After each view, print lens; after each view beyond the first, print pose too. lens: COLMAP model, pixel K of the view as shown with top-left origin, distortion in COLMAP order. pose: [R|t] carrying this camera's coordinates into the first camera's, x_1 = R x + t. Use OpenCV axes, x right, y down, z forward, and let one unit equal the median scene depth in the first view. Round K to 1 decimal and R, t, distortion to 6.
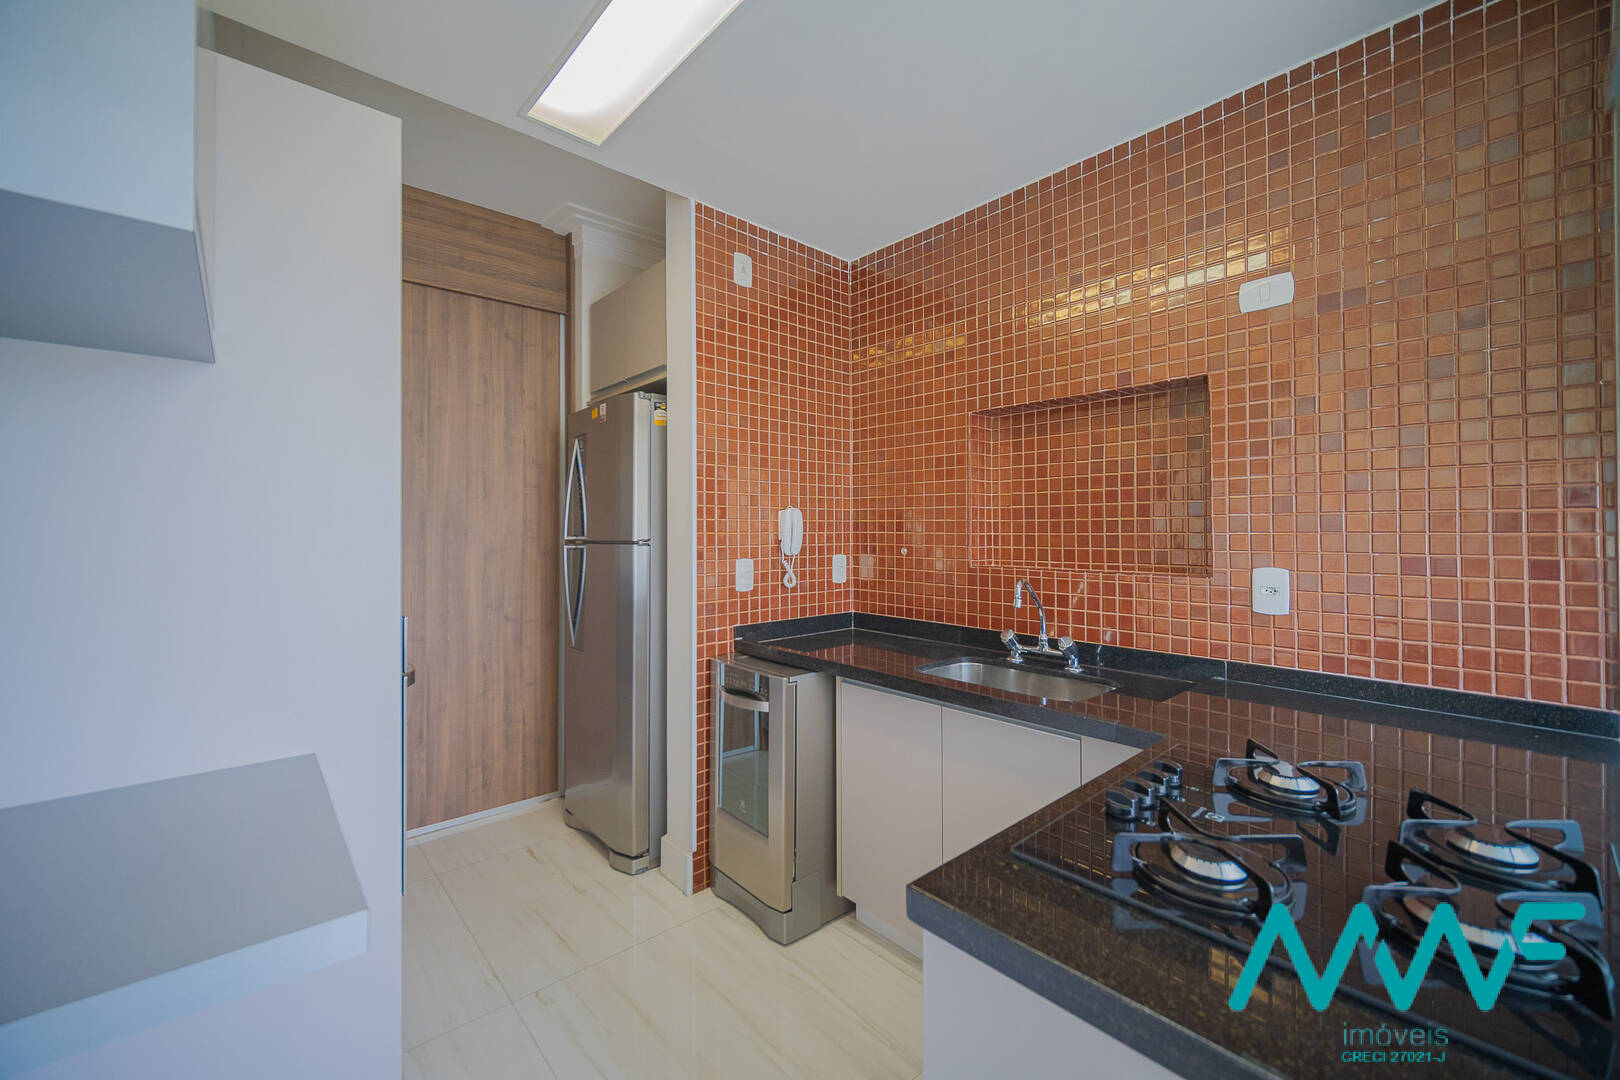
lens RADIAL K [[649.2, 0, 811.7], [0, 649.2, 528.4], [0, 0, 1]] dist [-0.002220, -0.000625]
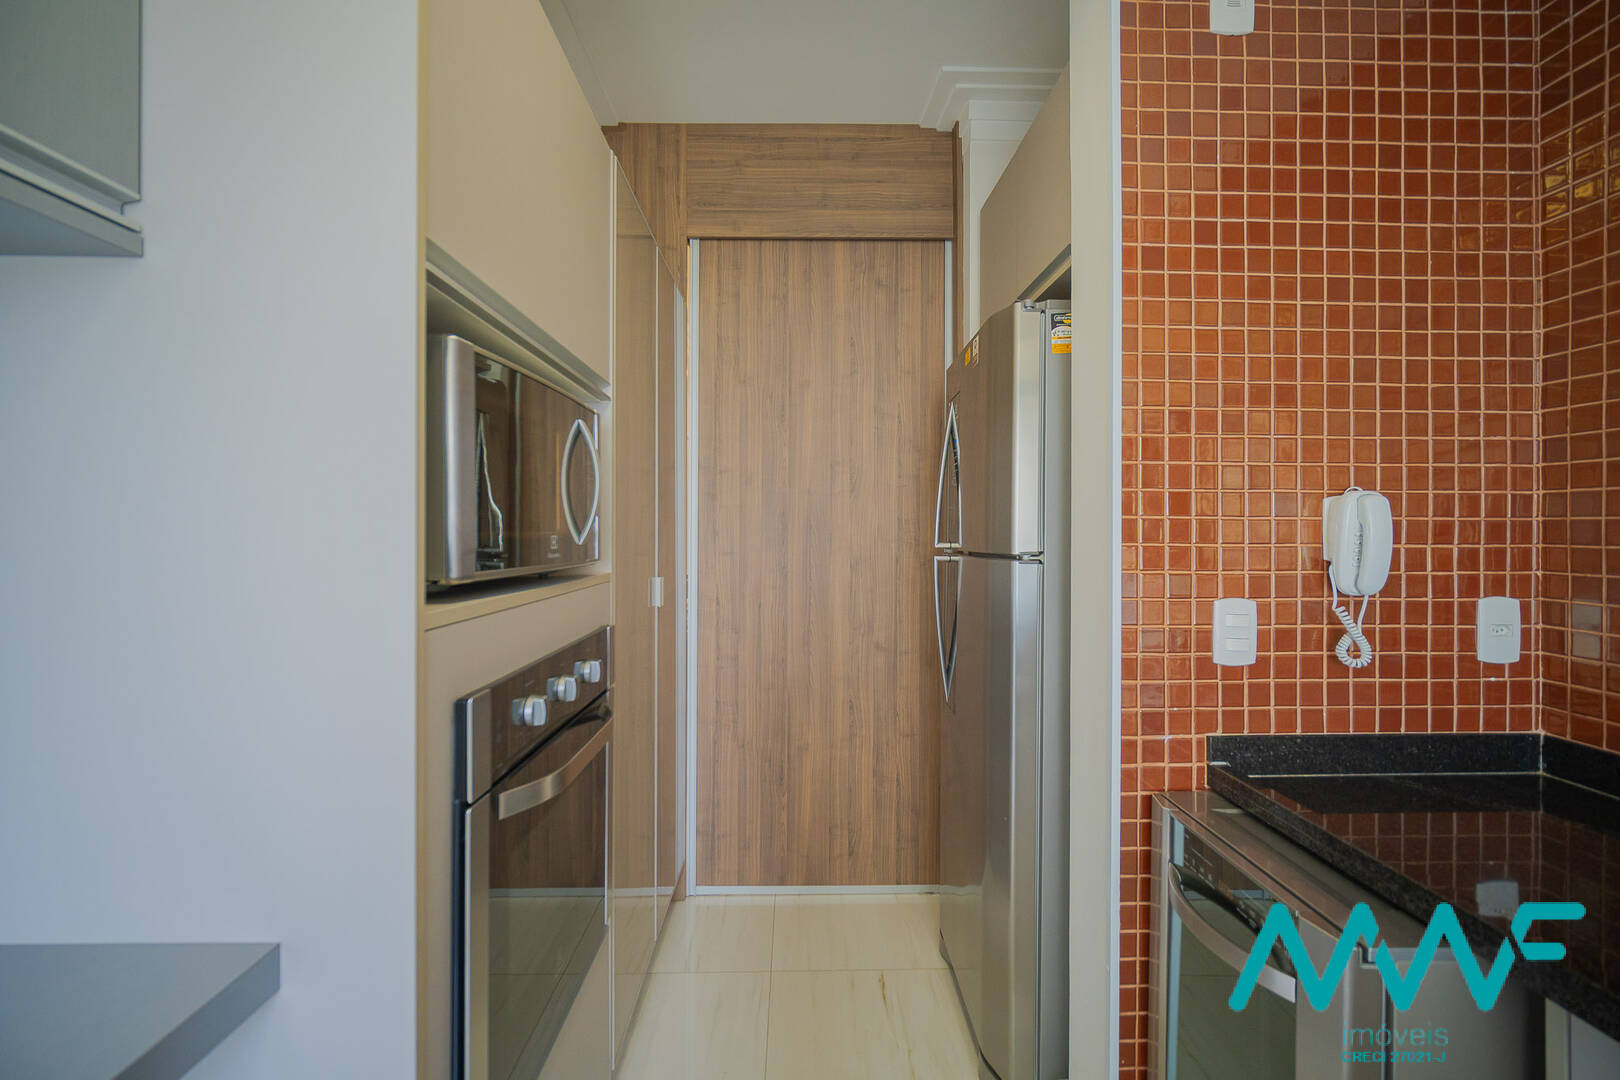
lens RADIAL K [[649.2, 0, 815.0], [0, 649.2, 528.8], [0, 0, 1]] dist [-0.002220, -0.000625]
pose [[0.765722, 0.004196, -0.643158, -0.028830], [-0.003442, 0.999991, 0.002426, -0.004388], [0.643162, 0.000356, 0.765730, 0.382675]]
